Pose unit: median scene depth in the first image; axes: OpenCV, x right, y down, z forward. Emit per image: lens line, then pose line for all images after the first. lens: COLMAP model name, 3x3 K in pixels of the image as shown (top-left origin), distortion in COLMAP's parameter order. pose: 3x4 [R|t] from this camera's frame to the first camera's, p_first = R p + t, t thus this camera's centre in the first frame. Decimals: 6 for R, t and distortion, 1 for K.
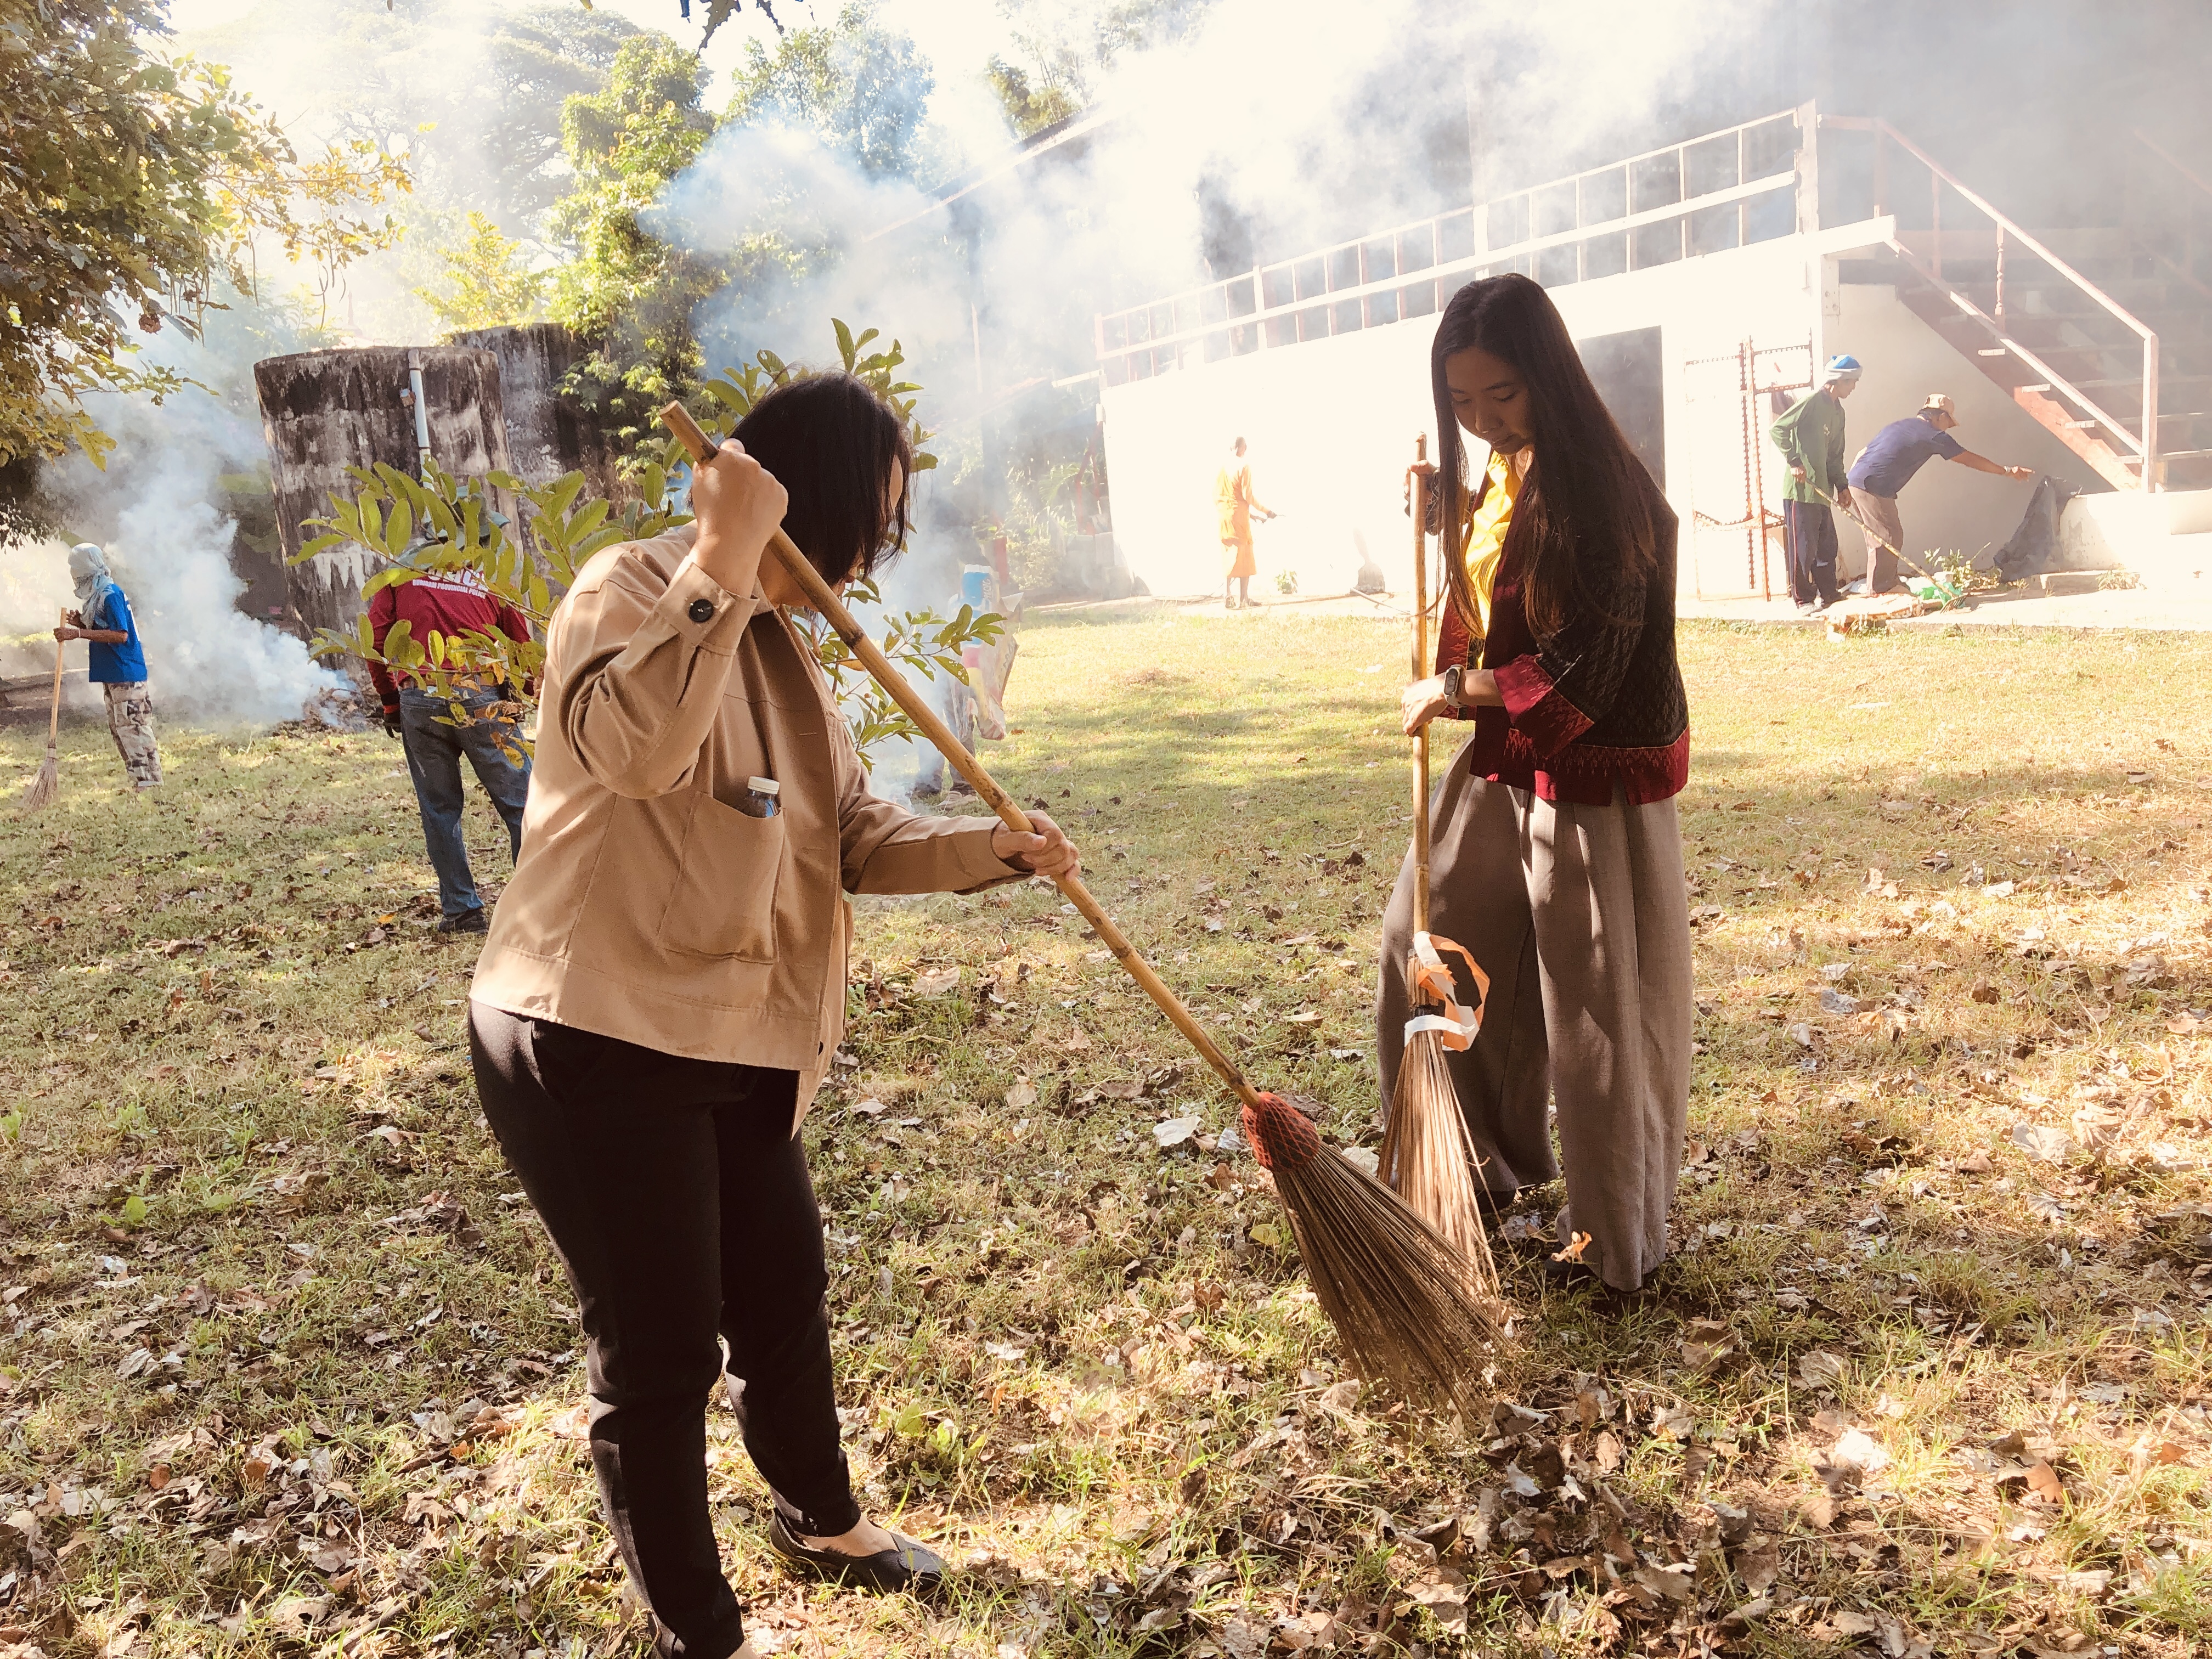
lens RADIAL K [[1777.4, 0, 1103.9], [0, 1777.4, 831.1], [0, 0, 1]] dist [0.011393, -0.038192]
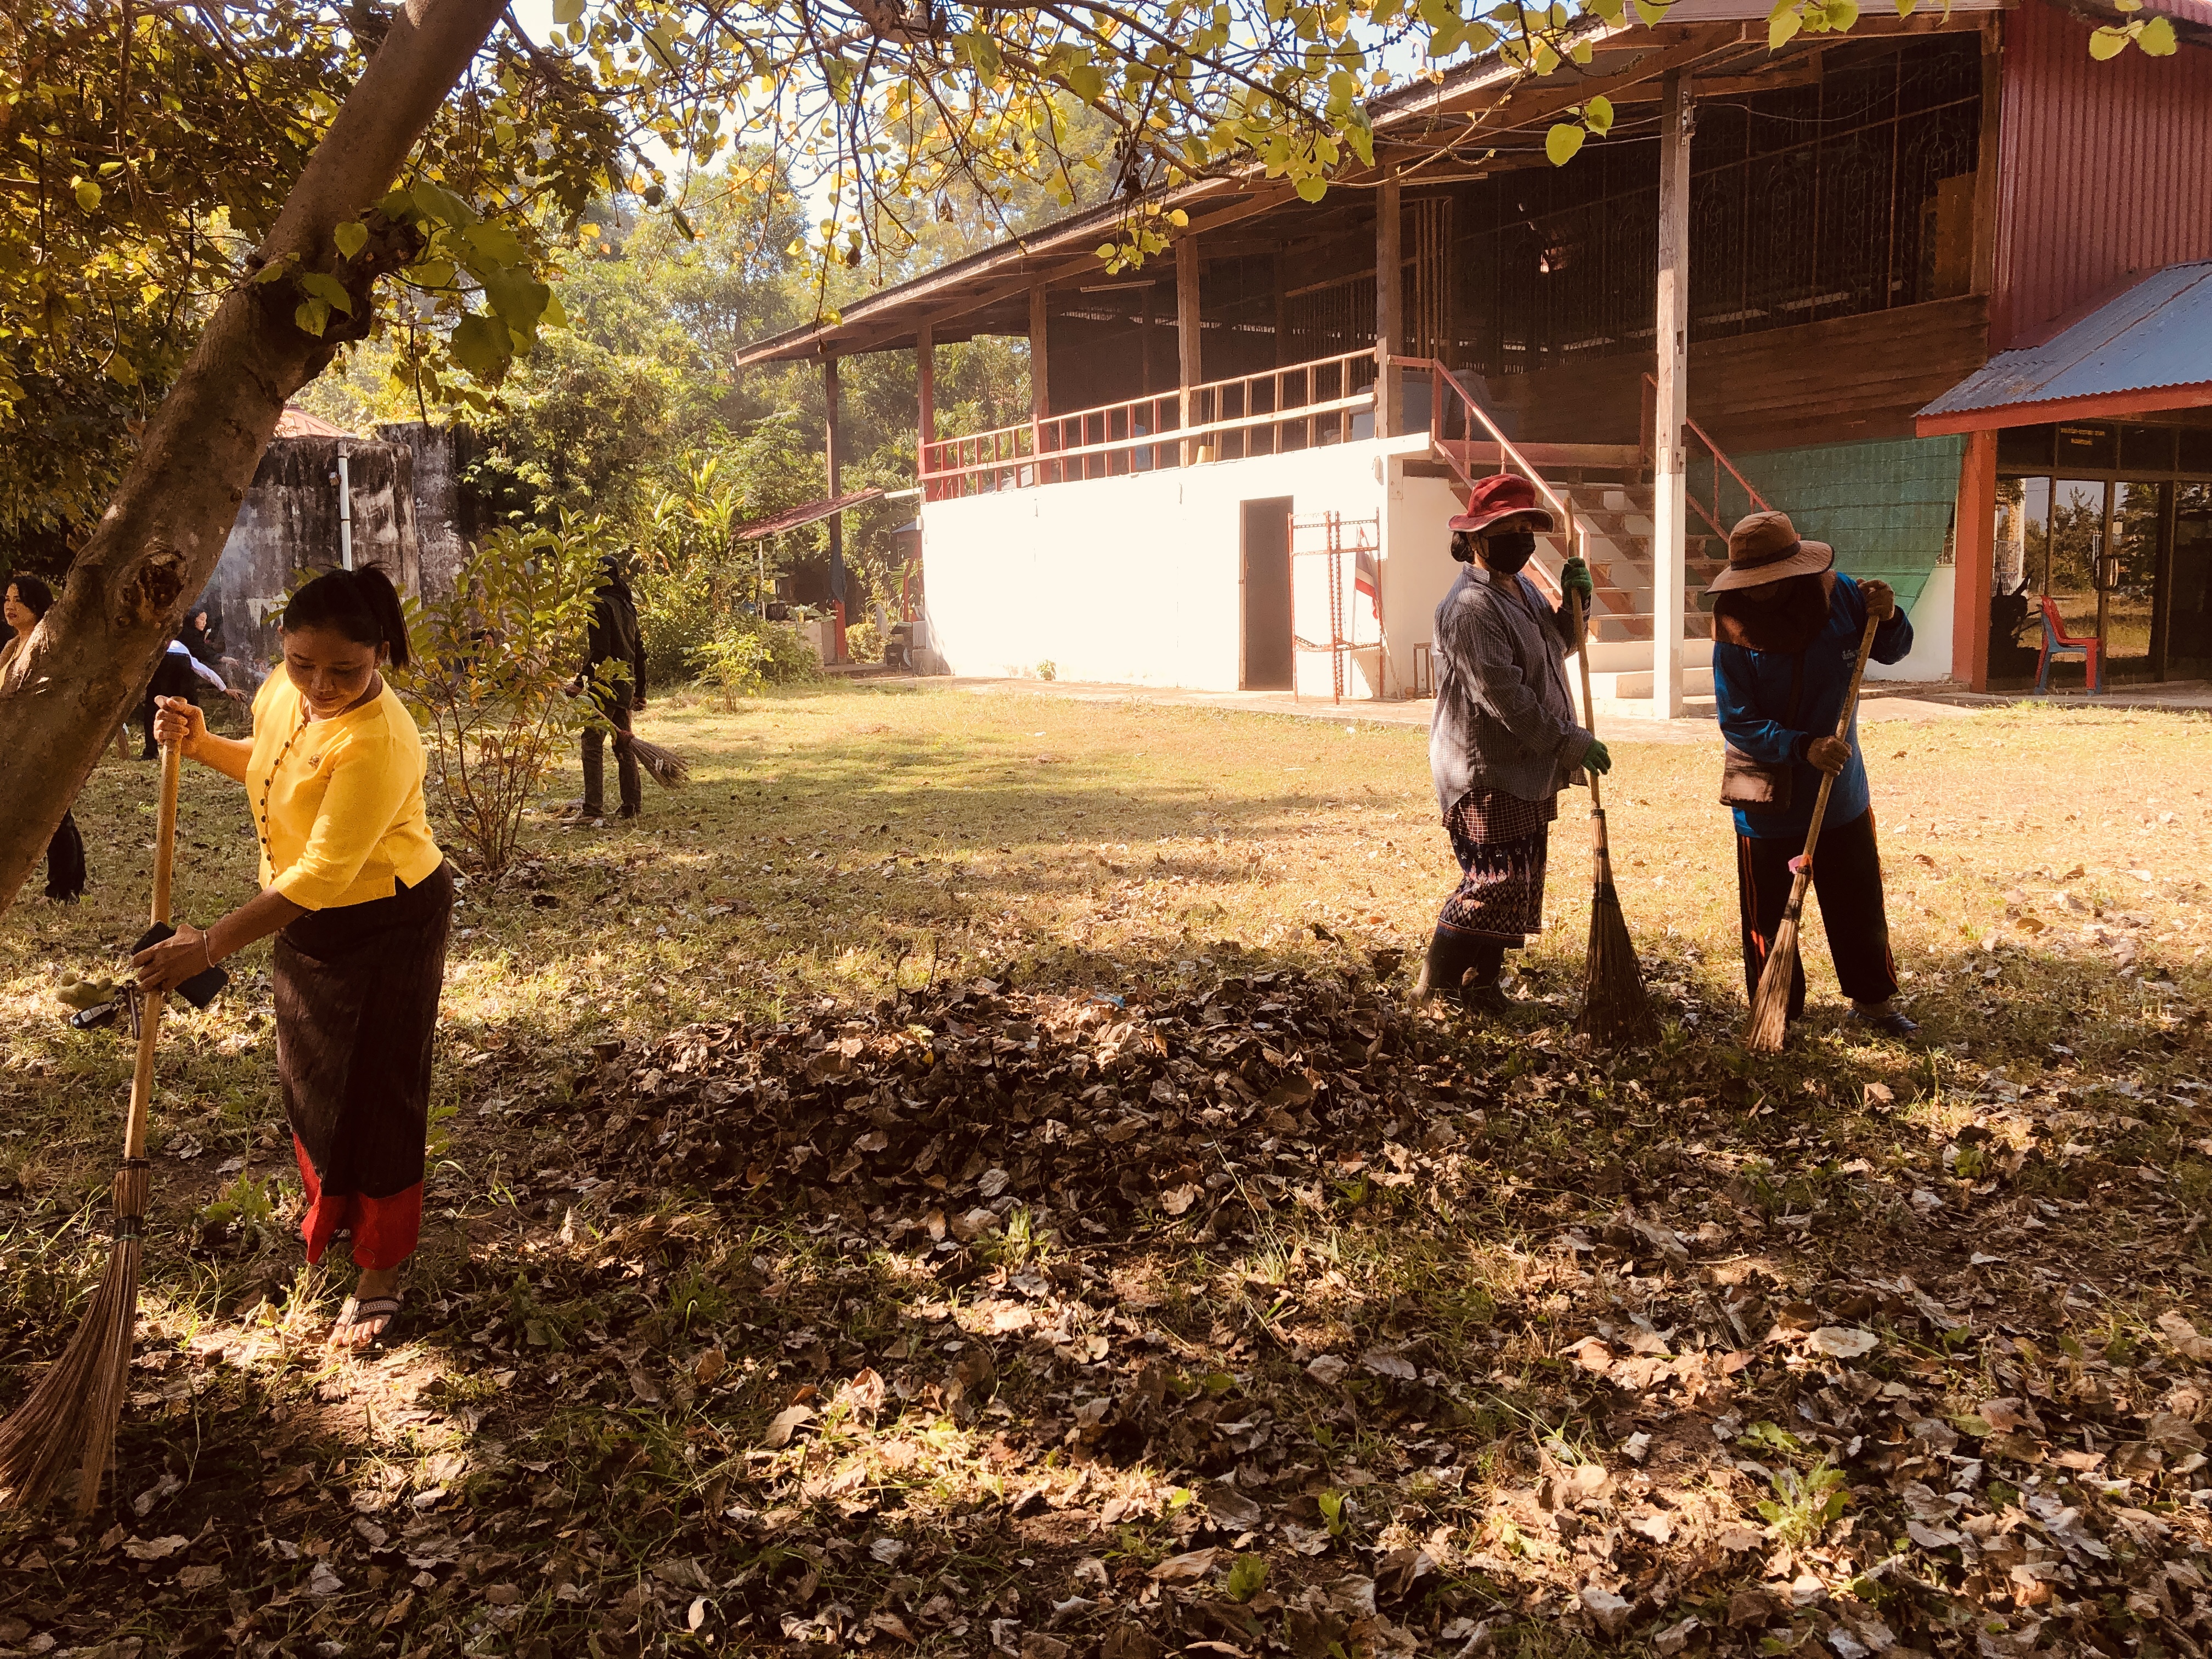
lens RADIAL K [[1777.4, 0, 1103.9], [0, 1777.4, 831.1], [0, 0, 1]] dist [0.011393, -0.038192]
pose [[0.997349, 0.056714, 0.045580, 0.098911], [-0.054589, 0.997421, -0.046594, 0.029395], [-0.048105, 0.043982, 0.997873, -0.247502]]
